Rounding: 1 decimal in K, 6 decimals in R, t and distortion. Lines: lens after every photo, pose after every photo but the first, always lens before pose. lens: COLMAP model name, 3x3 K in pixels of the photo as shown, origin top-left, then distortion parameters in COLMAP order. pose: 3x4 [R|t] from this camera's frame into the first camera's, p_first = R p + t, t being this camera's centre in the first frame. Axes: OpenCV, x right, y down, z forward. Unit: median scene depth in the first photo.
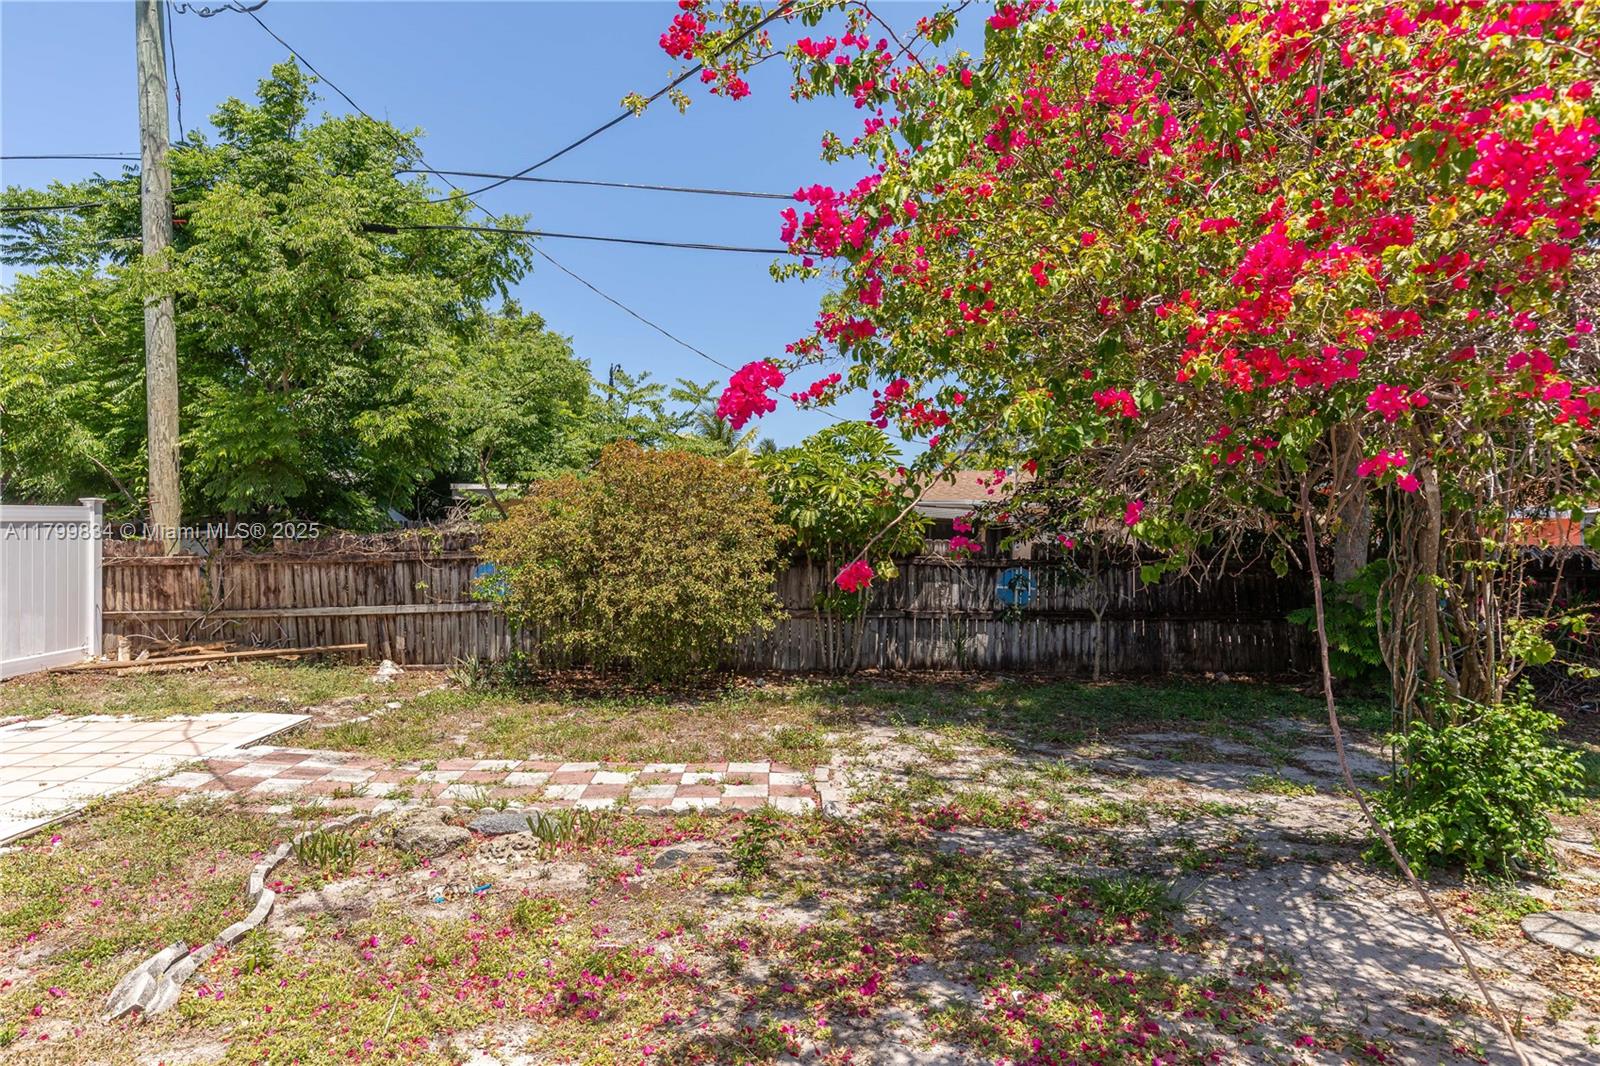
lens RADIAL K [[894.6, 0, 799.0], [0, 894.6, 530.3], [0, 0, 1]] dist [0.012242, -0.000125]
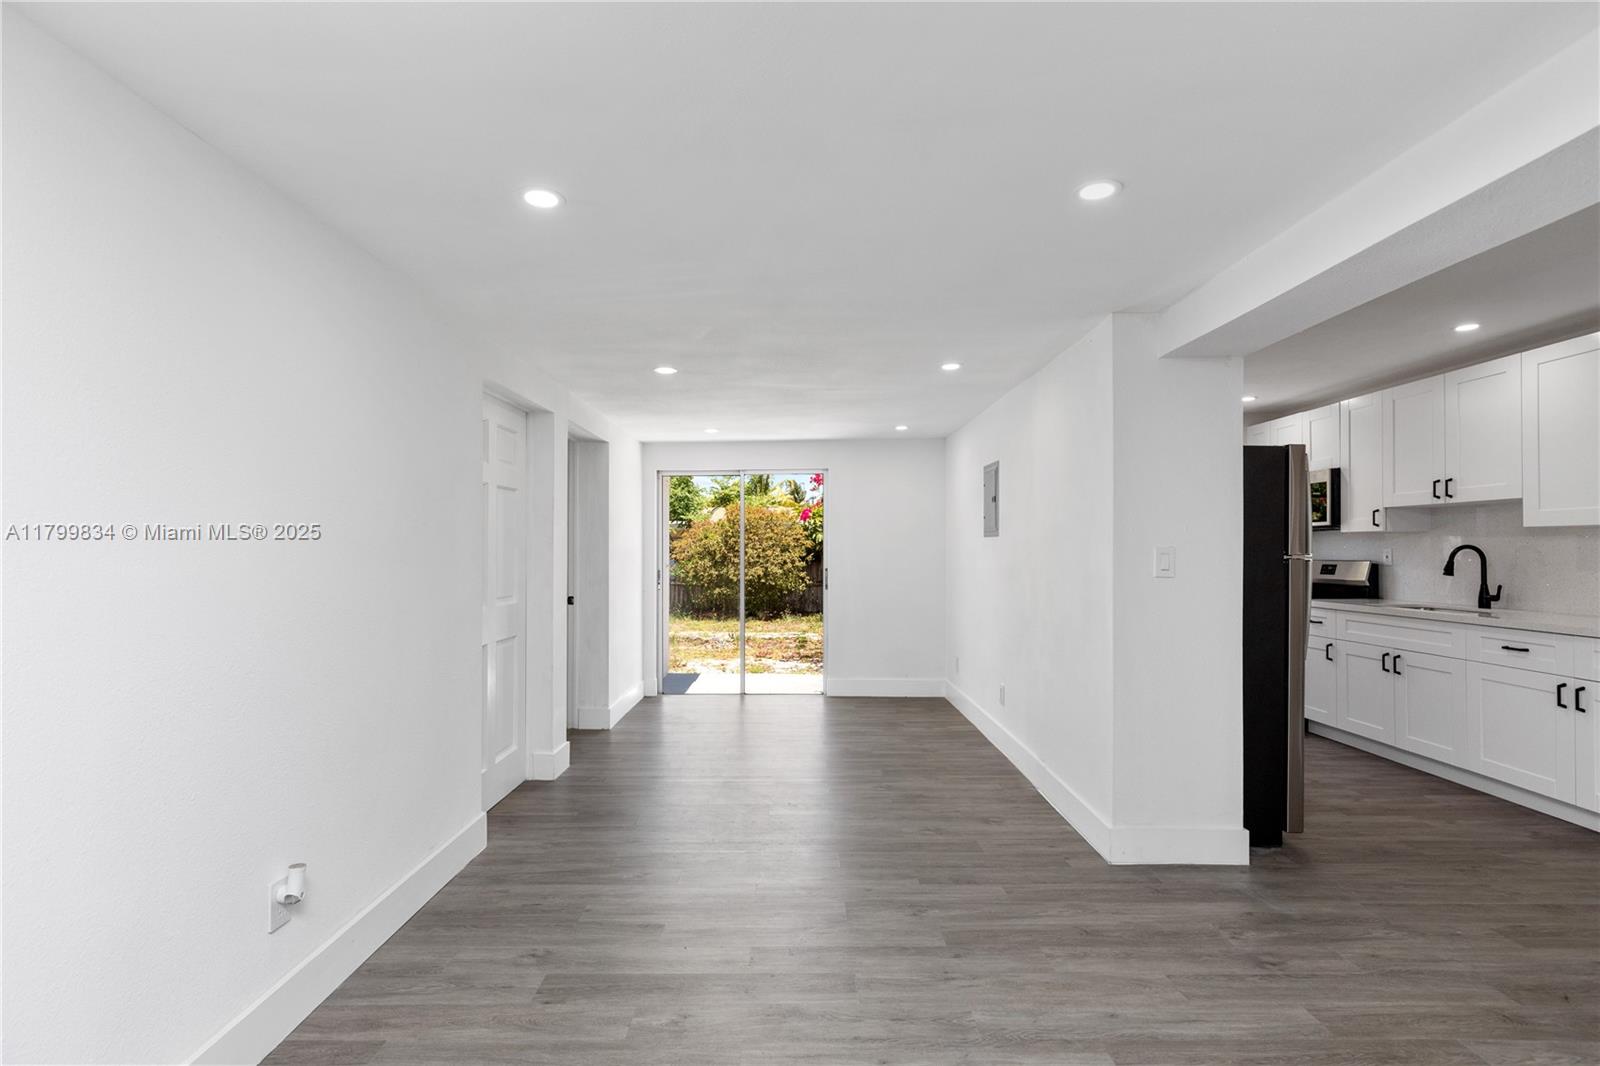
lens RADIAL K [[743.8, 0, 796.5], [0, 743.8, 539.2], [0, 0, 1]] dist [-0.001873, 0.001035]
pose [[0.999706, -0.015139, -0.018931, -0.019196], [0.014752, 0.999683, -0.020427, 0.039462], [0.019234, 0.020141, 0.999612, -1.187104]]
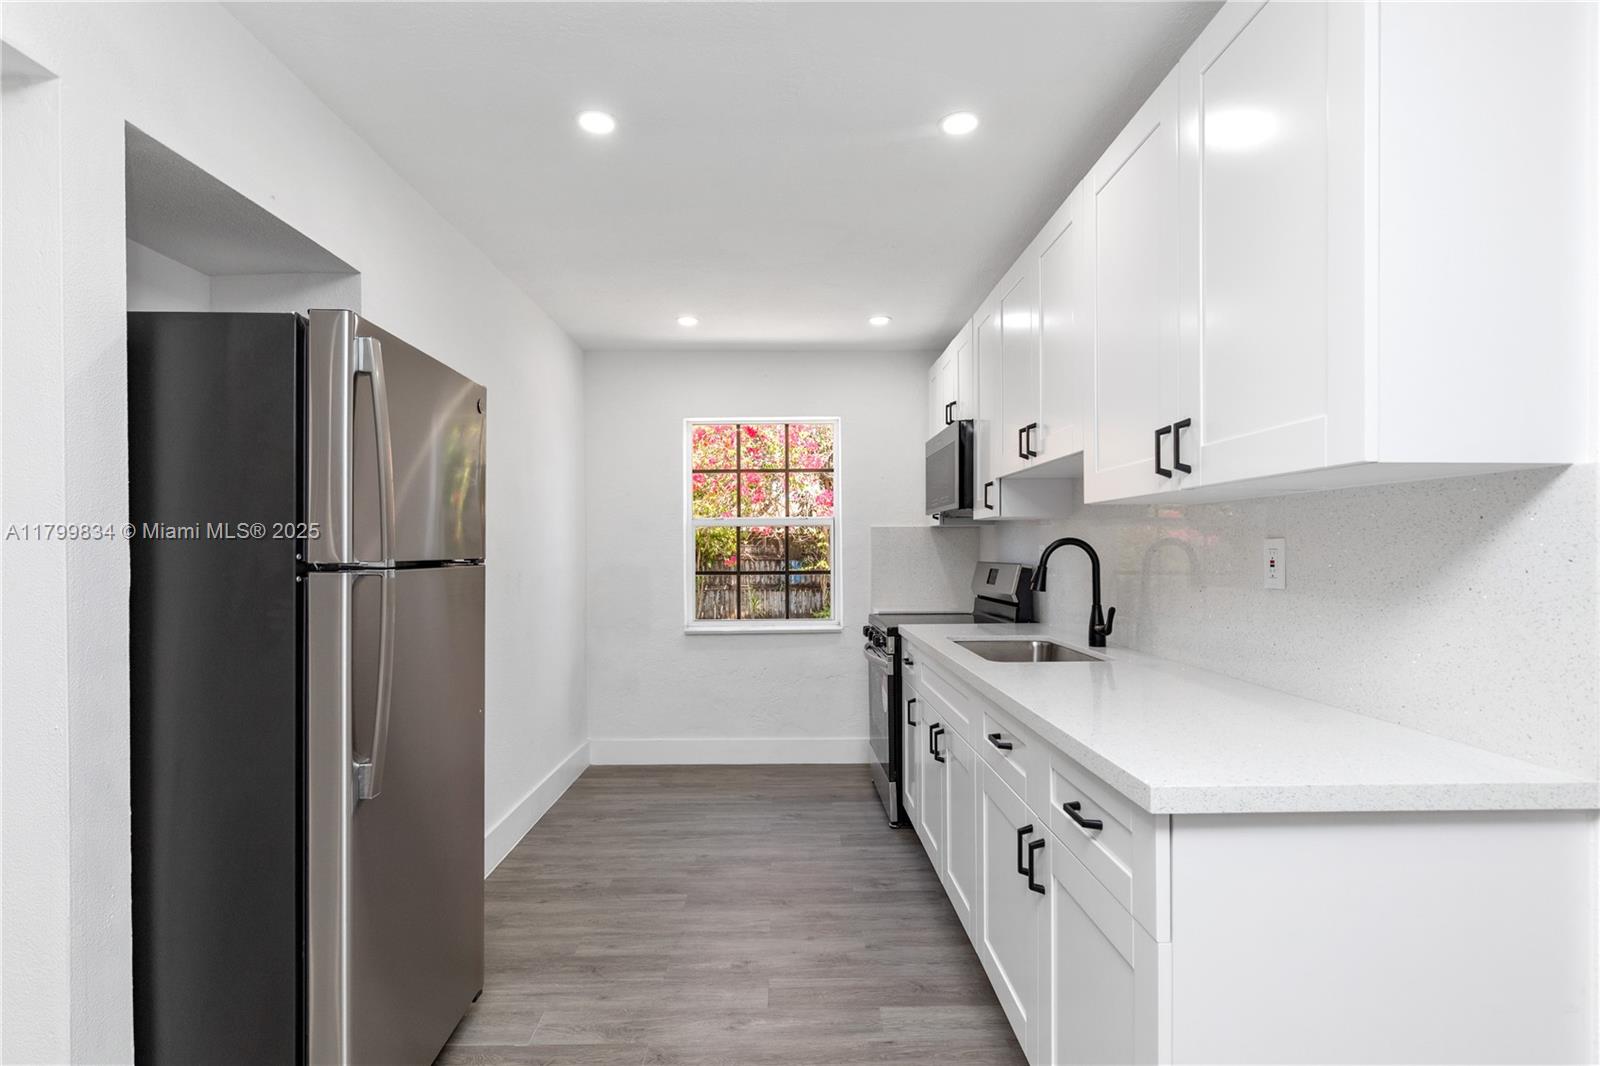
lens RADIAL K [[779.0, 0, 791.2], [0, 779.0, 550.7], [0, 0, 1]] dist [-0.003764, -0.001501]
pose [[0.999743, -0.021962, -0.005597, 0.442381], [0.021951, 0.999757, -0.001952, 0.043905], [0.005638, 0.001828, 0.999982, -0.909006]]
